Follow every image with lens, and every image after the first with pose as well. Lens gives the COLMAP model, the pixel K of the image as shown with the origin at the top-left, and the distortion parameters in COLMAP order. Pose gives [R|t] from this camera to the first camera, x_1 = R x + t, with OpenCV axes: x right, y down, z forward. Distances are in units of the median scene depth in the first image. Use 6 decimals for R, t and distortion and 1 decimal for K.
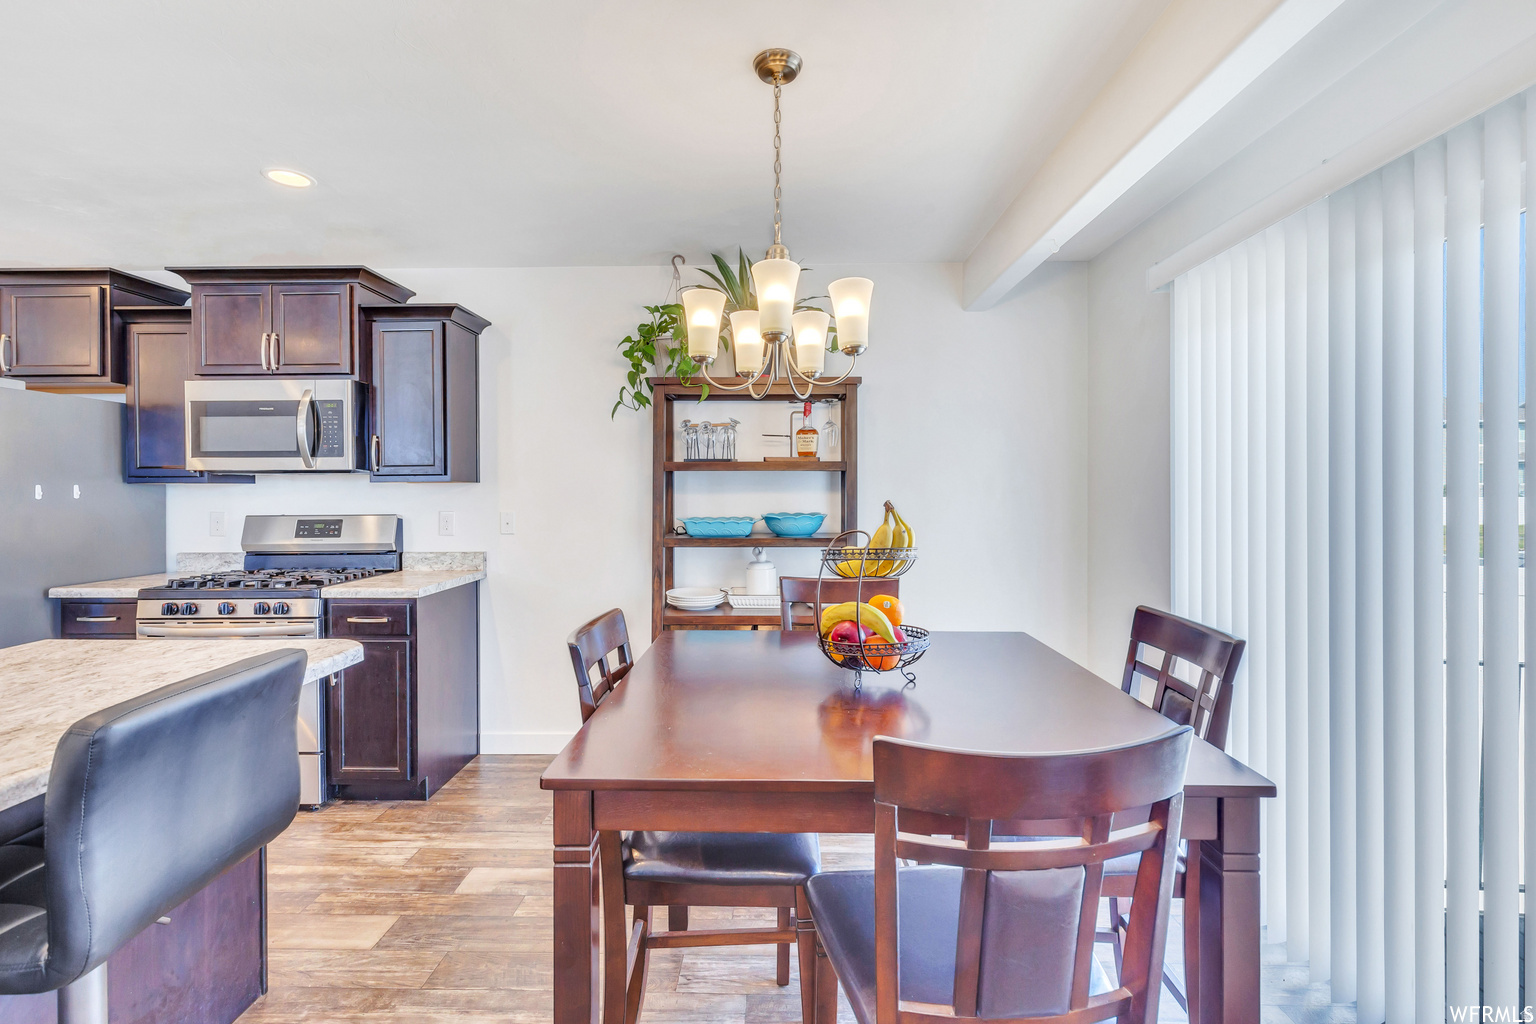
lens RADIAL K [[705.6, 0, 766.5], [0, 705.6, 496.0], [0, 0, 1]] dist [0.003146, 0.000050]
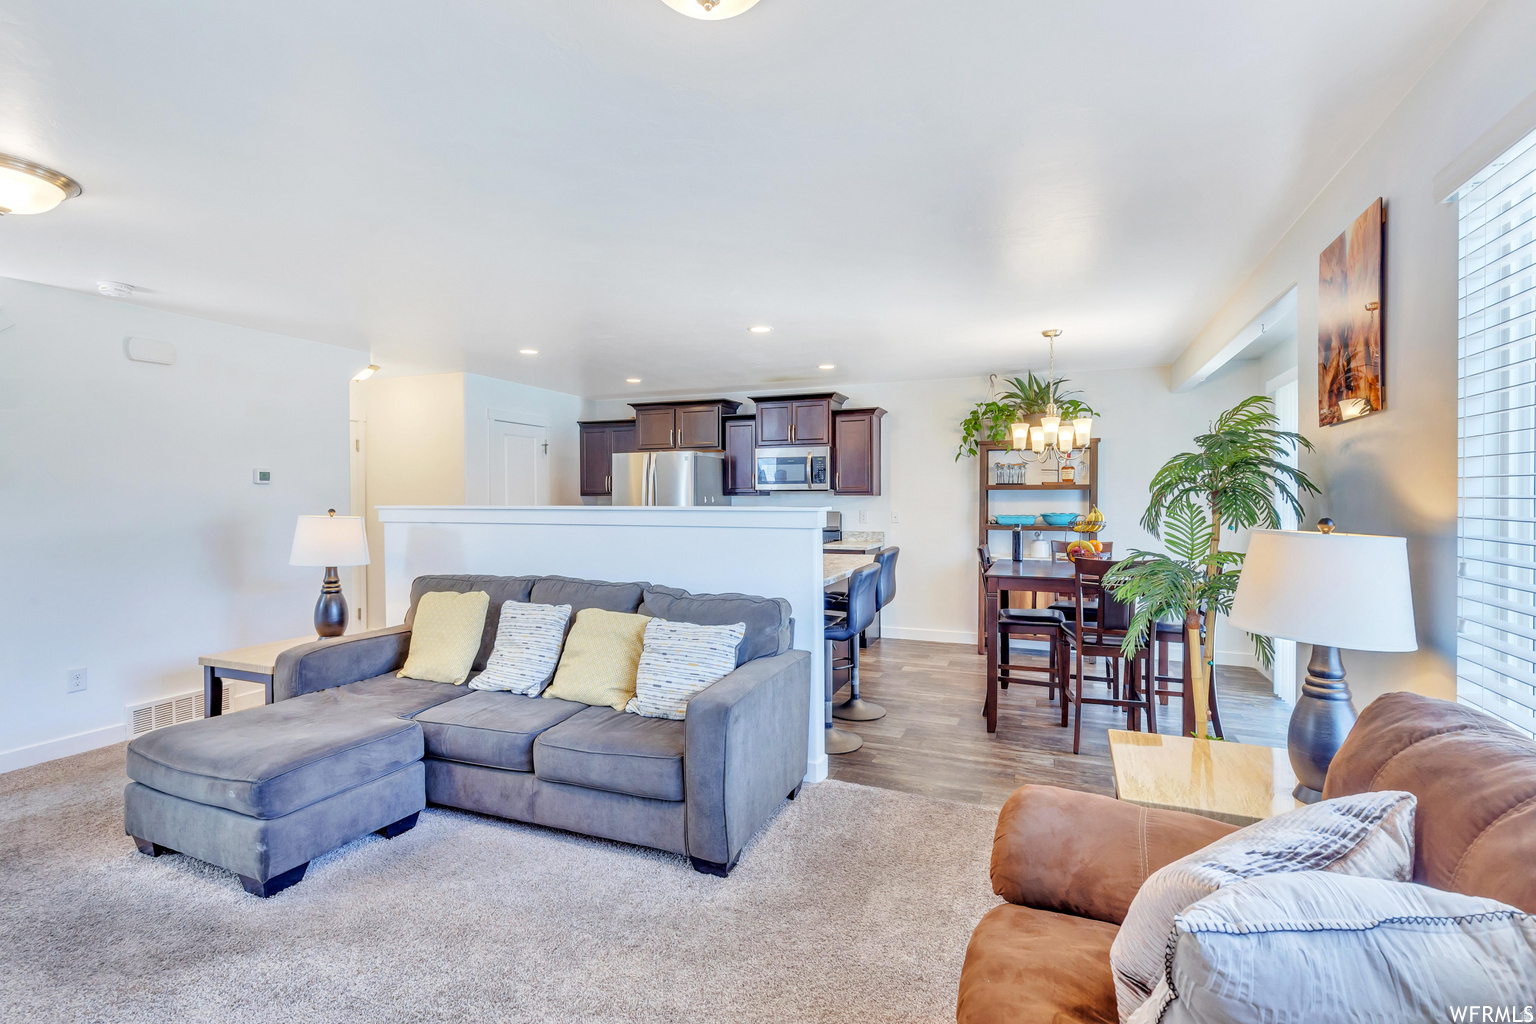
lens RADIAL K [[694.2, 0, 753.8], [0, 694.2, 510.6], [0, 0, 1]] dist [0.001269, -0.000037]
pose [[0.928745, 0.010694, -0.370564, -0.029897], [-0.009705, 0.999943, 0.004534, 0.017453], [0.370591, -0.000615, 0.928796, -0.948657]]
